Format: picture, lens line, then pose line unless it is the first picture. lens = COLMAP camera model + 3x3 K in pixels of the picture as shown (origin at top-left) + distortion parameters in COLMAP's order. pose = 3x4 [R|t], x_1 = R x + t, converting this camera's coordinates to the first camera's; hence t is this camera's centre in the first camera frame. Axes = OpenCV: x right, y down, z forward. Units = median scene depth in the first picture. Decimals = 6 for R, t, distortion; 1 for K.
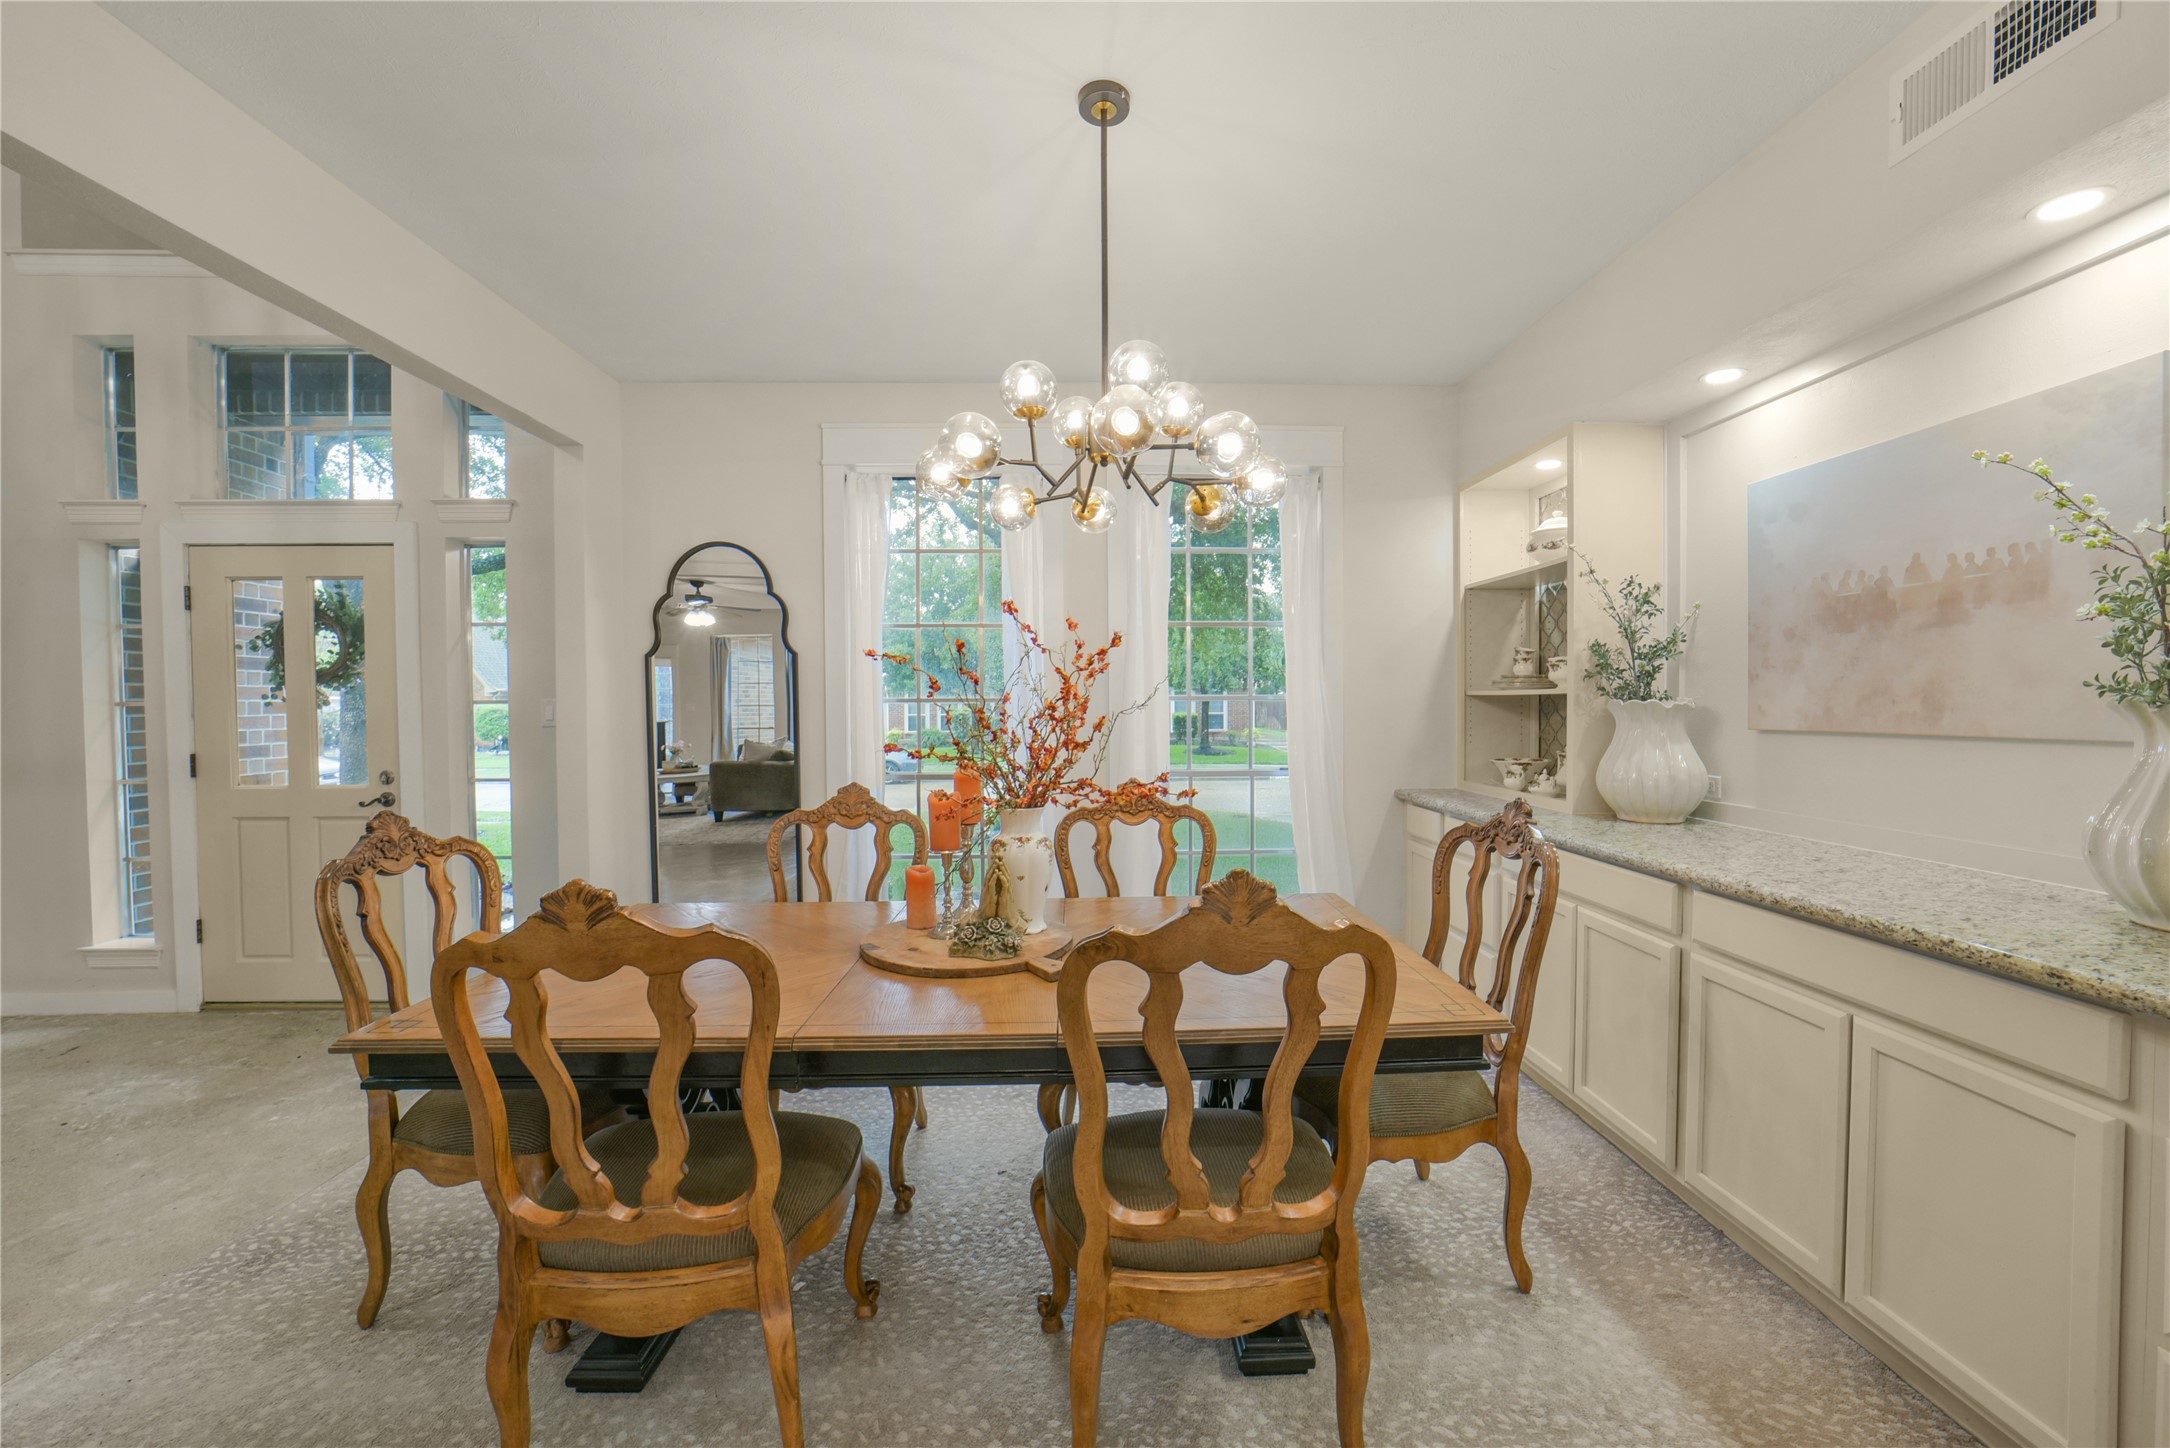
lens RADIAL K [[863.9, 0, 1095.5], [0, 863.9, 723.8], [0, 0, 1]] dist [-0.039499, 0.008840]
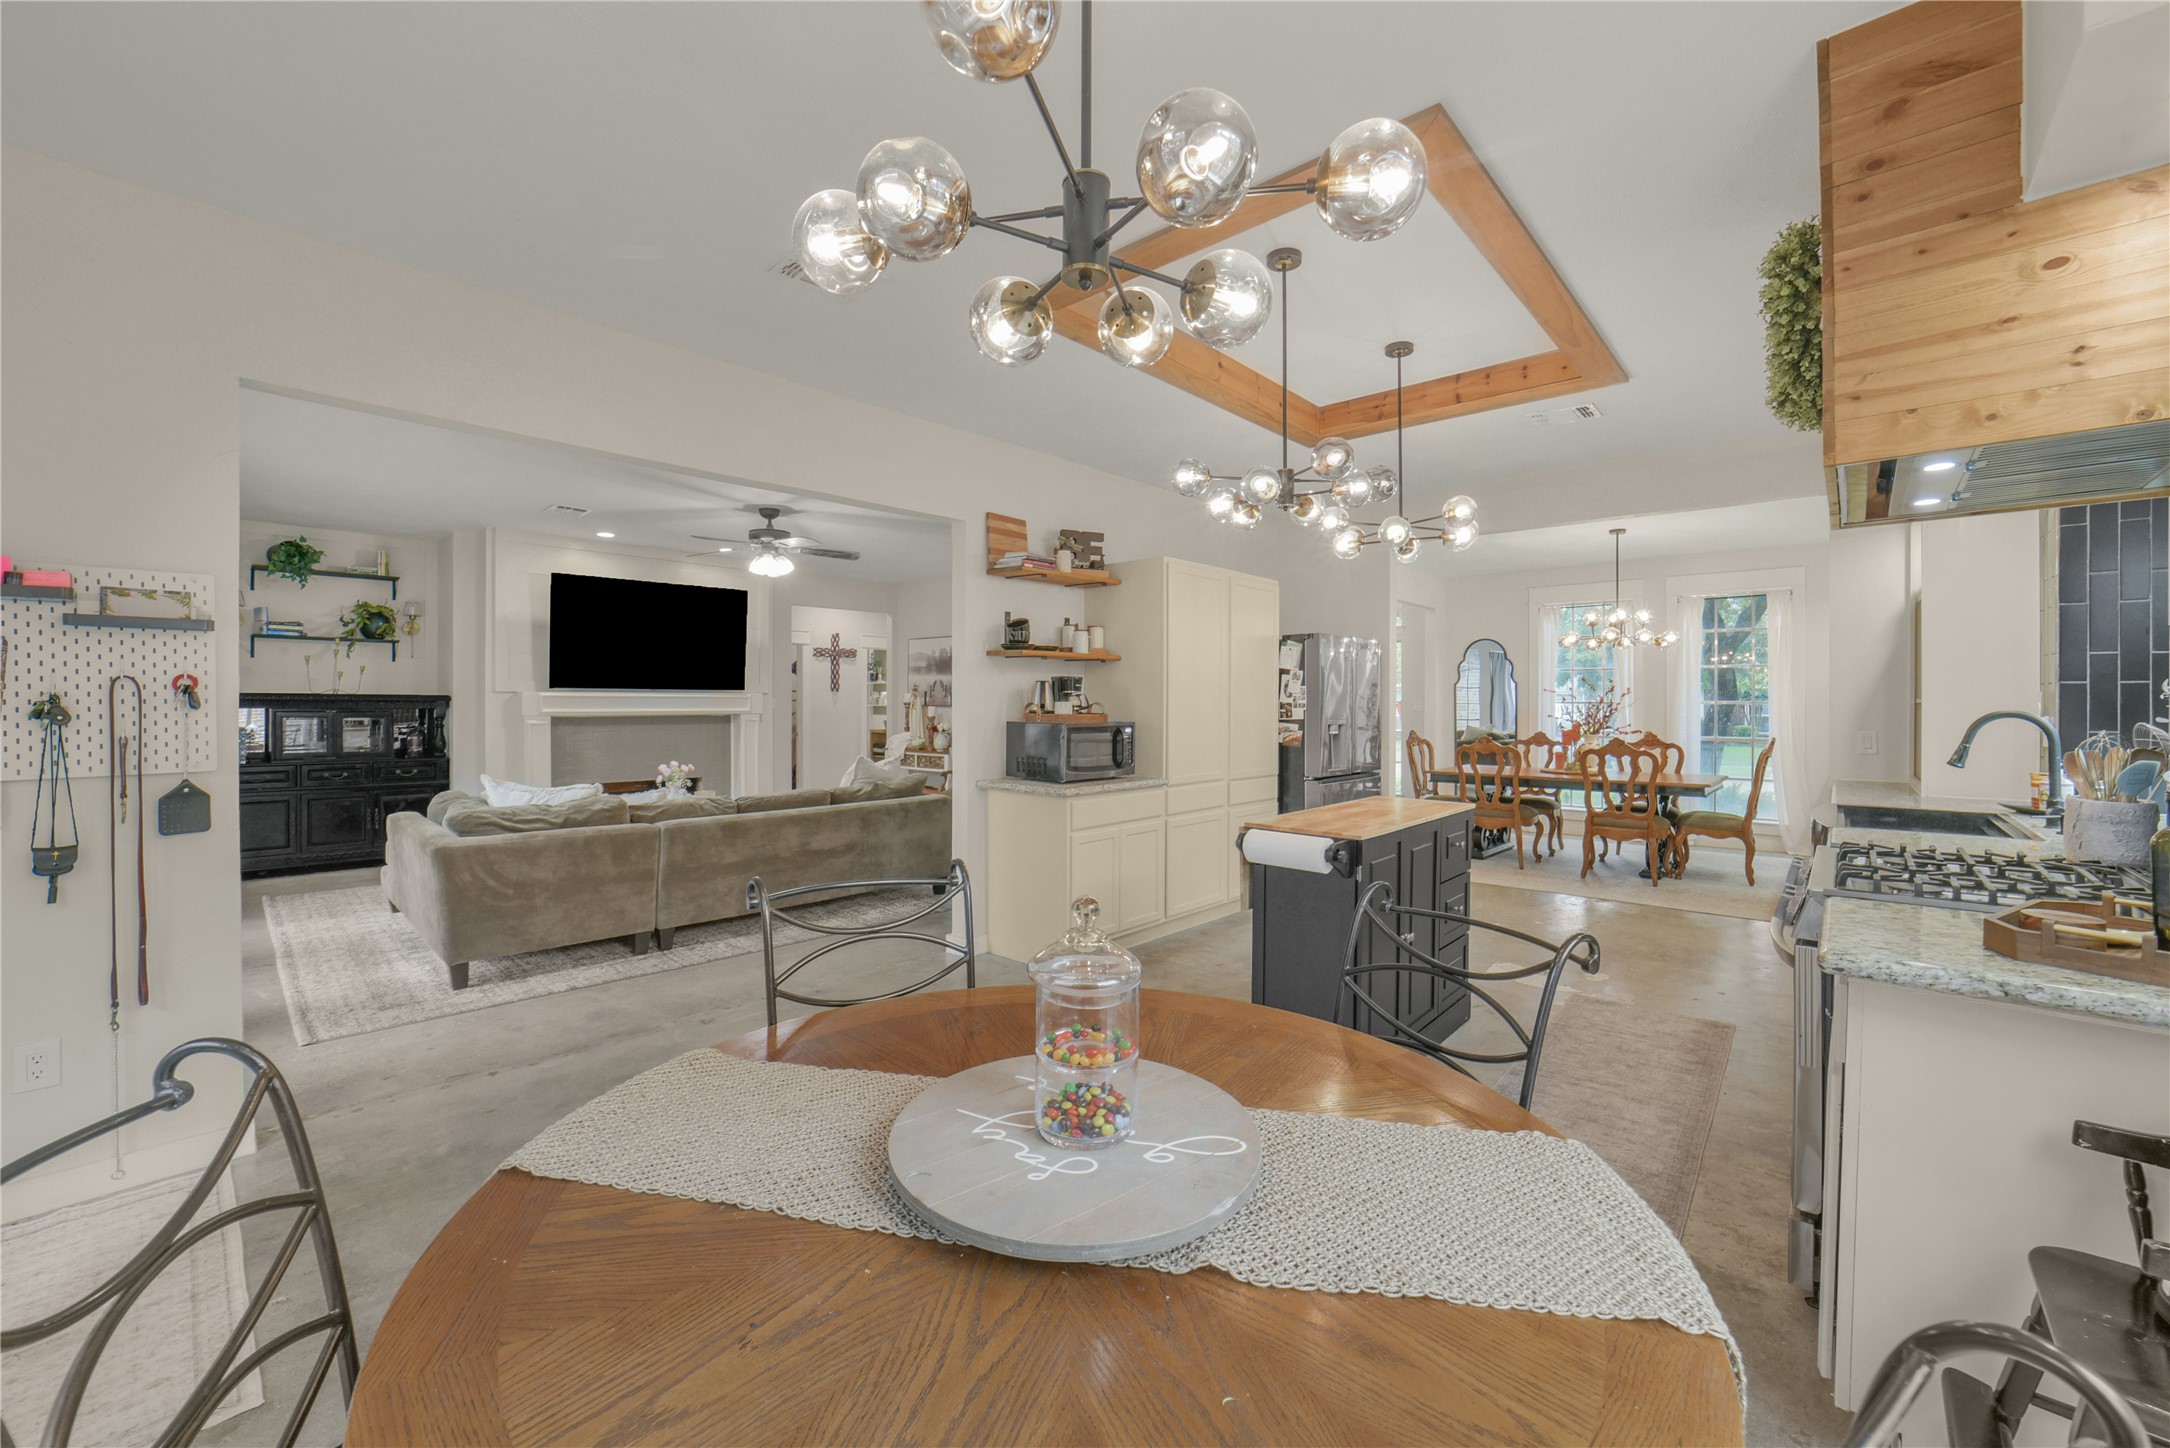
lens RADIAL K [[846.5, 0, 1094.4], [0, 846.5, 704.2], [0, 0, 1]] dist [-0.037136, 0.000173]
pose [[0.717532, 0.012960, -0.696405, 0.601987], [-0.024067, 0.999691, -0.006193, 0.033543], [0.696110, 0.021204, 0.717622, -2.059651]]
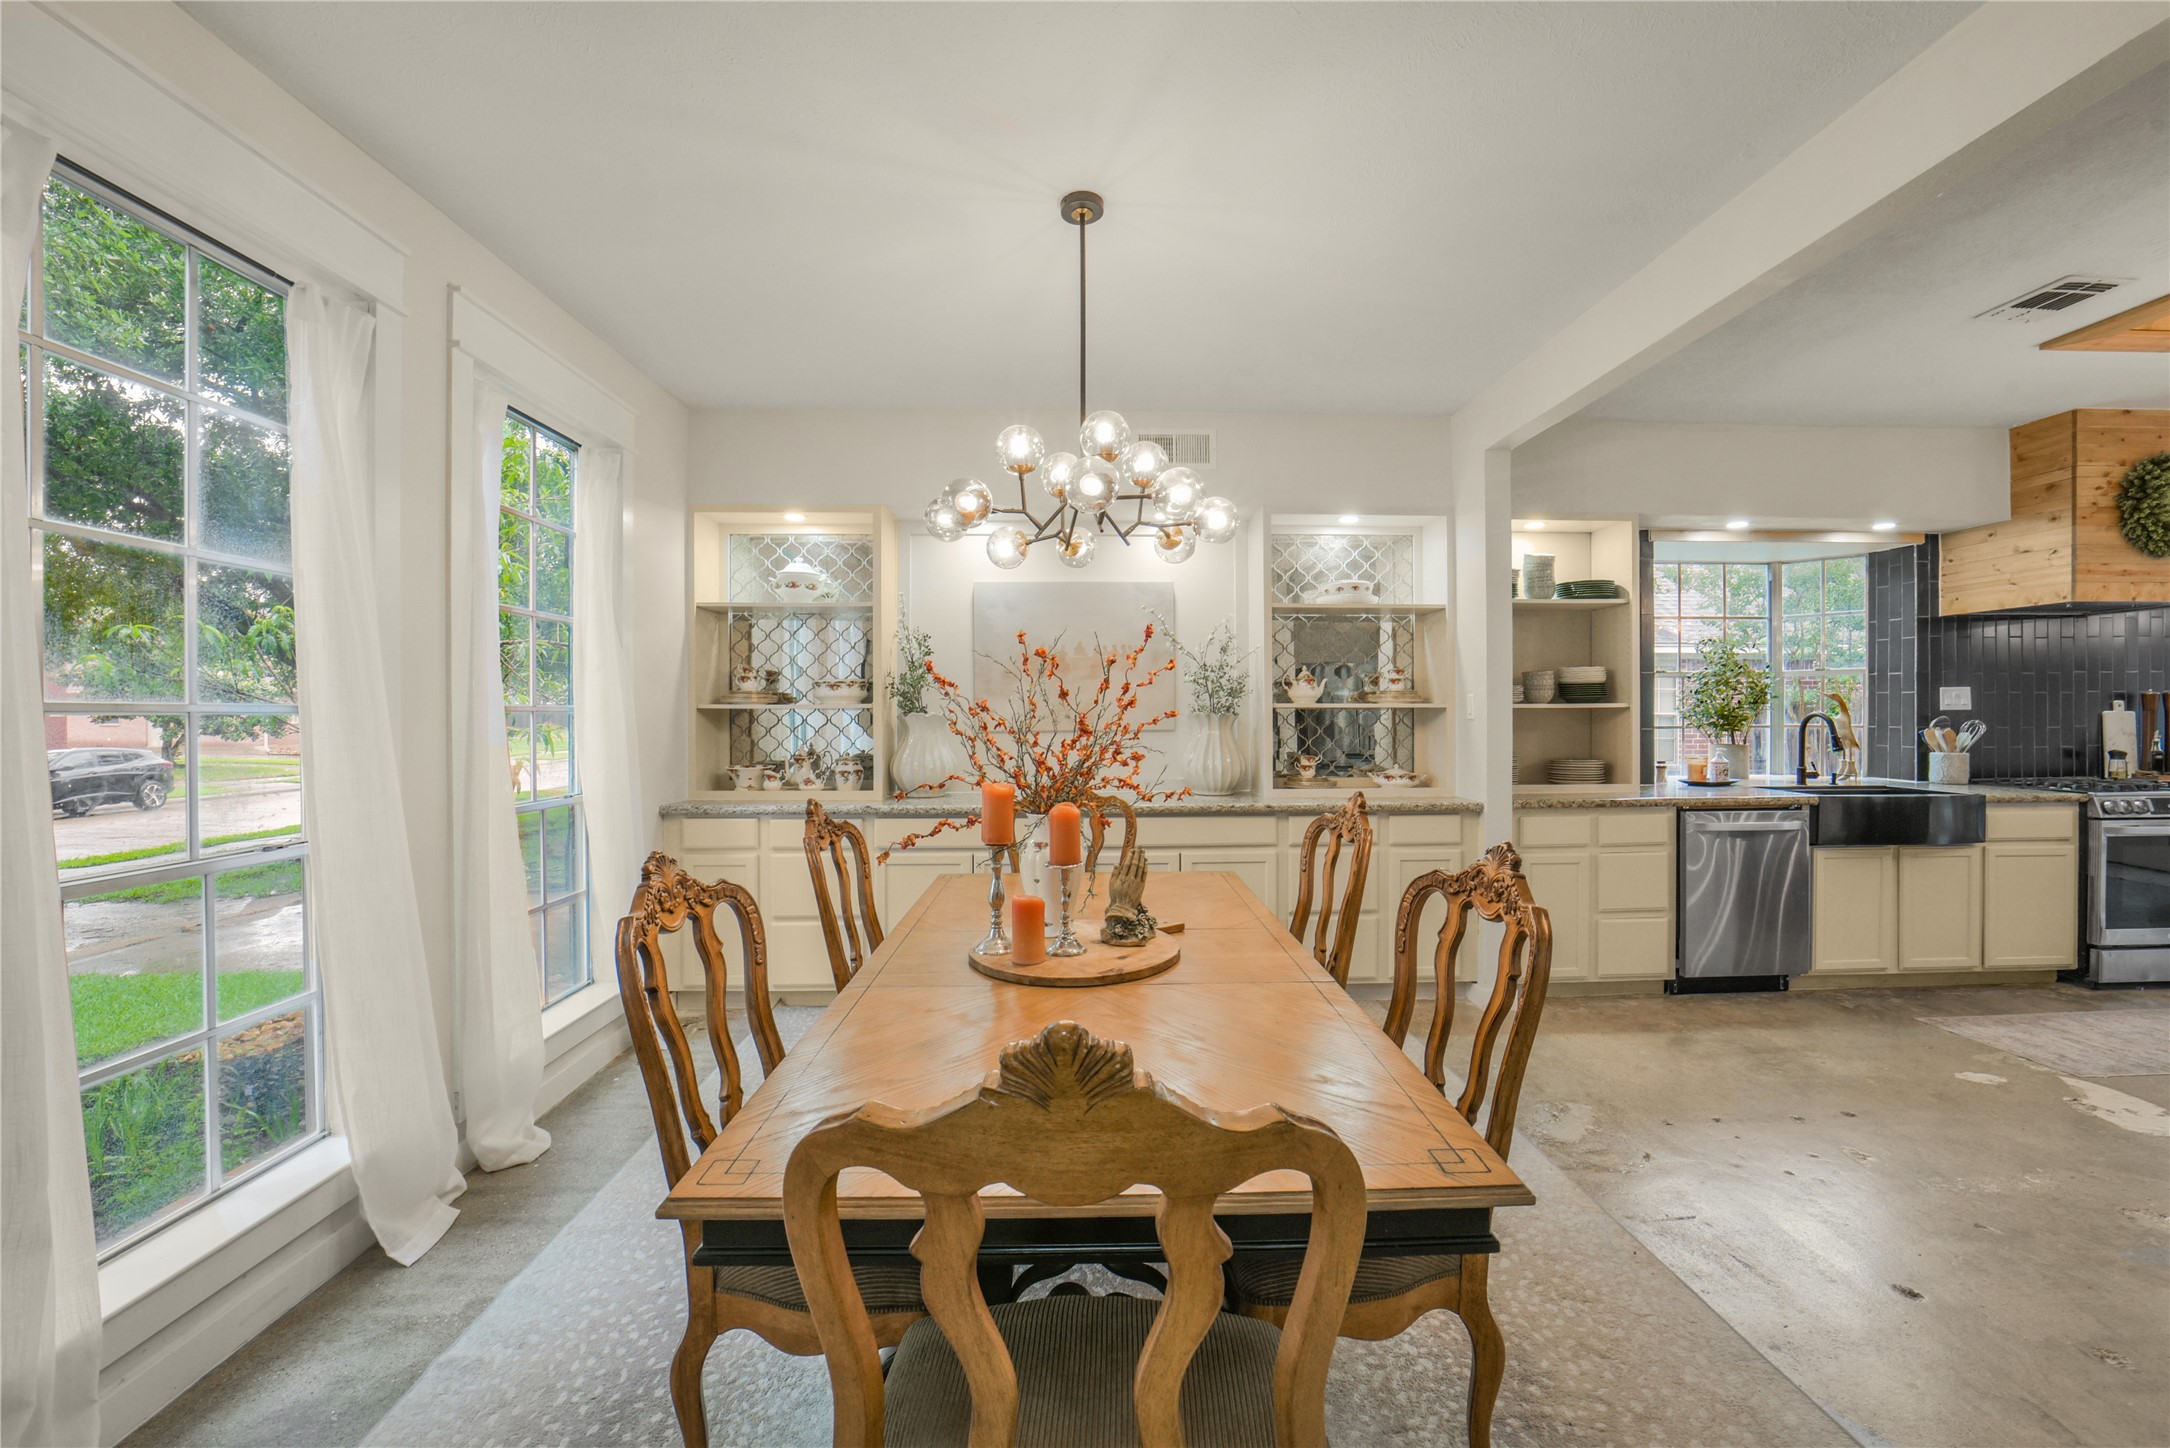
lens RADIAL K [[863.5, 0, 1097.6], [0, 863.5, 717.3], [0, 0, 1]] dist [-0.040903, 0.010005]
pose [[0.002188, 0.004934, 0.999985, -0.841298], [0.026488, 0.999637, -0.004991, -0.009645], [-0.999647, 0.026499, 0.002056, 0.708614]]
